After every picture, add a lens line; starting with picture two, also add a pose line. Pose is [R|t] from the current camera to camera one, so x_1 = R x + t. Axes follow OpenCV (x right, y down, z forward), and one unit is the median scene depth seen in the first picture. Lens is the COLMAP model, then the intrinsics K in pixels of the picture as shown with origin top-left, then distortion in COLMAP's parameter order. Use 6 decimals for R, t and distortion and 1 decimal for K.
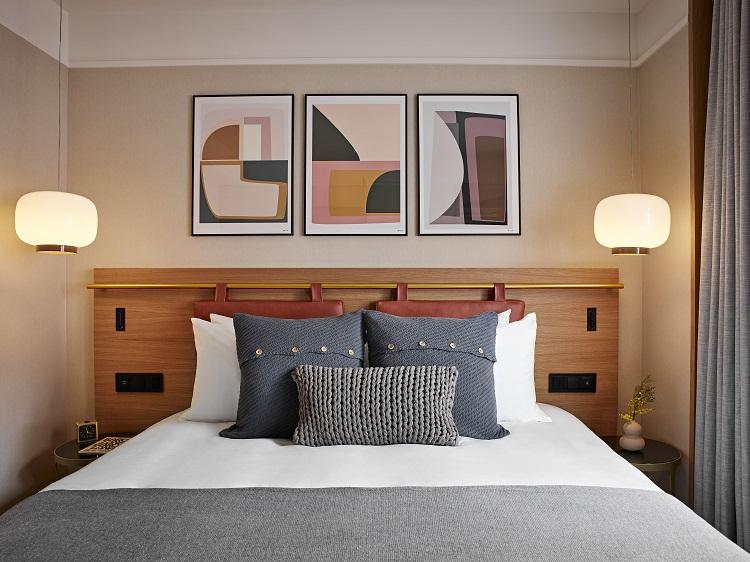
lens RADIAL K [[577.8, 0, 375.0], [0, 577.8, 281.0], [0, 0, 1]] dist [-0.050615, 0.001381]
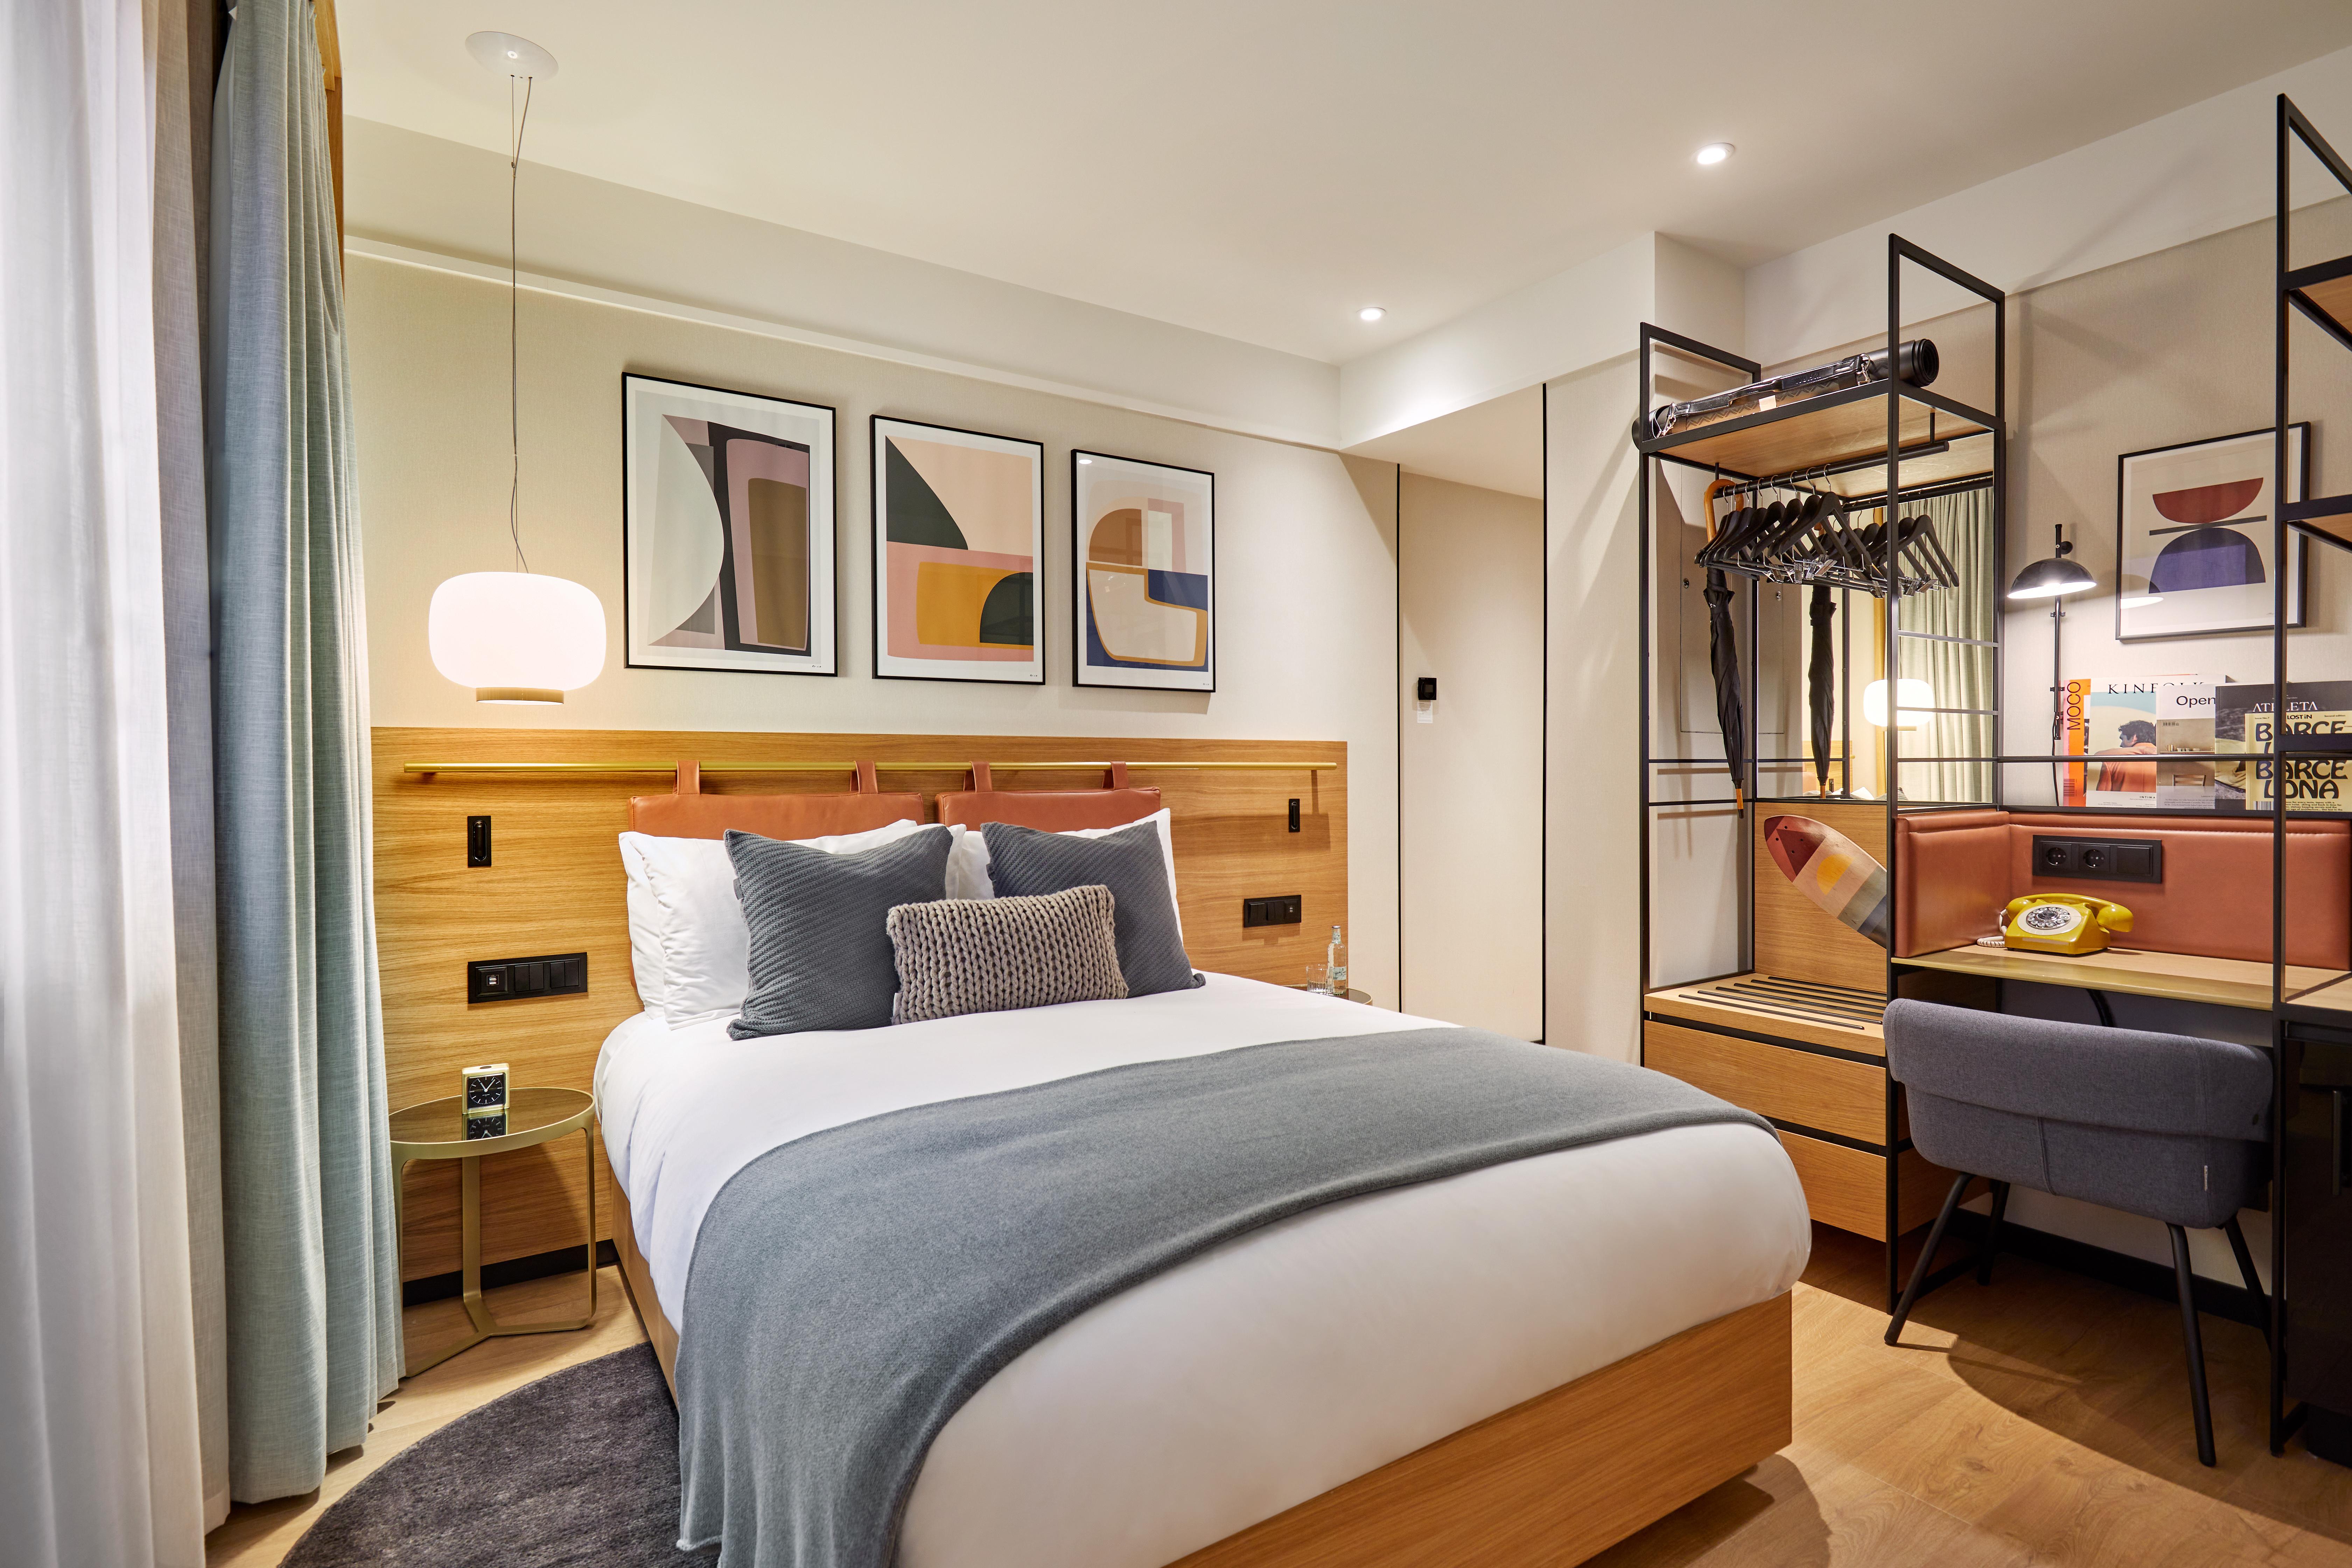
lens RADIAL K [[1077.9, 0, 1176.0], [0, 1077.9, 784.0], [0, 0, 1]] dist [-0.052685, -0.000009]
pose [[0.838607, -0.009359, 0.544656, -0.435572], [-0.001704, 0.999802, 0.019804, 0.001408], [-0.544734, -0.017536, 0.838426, -0.003803]]
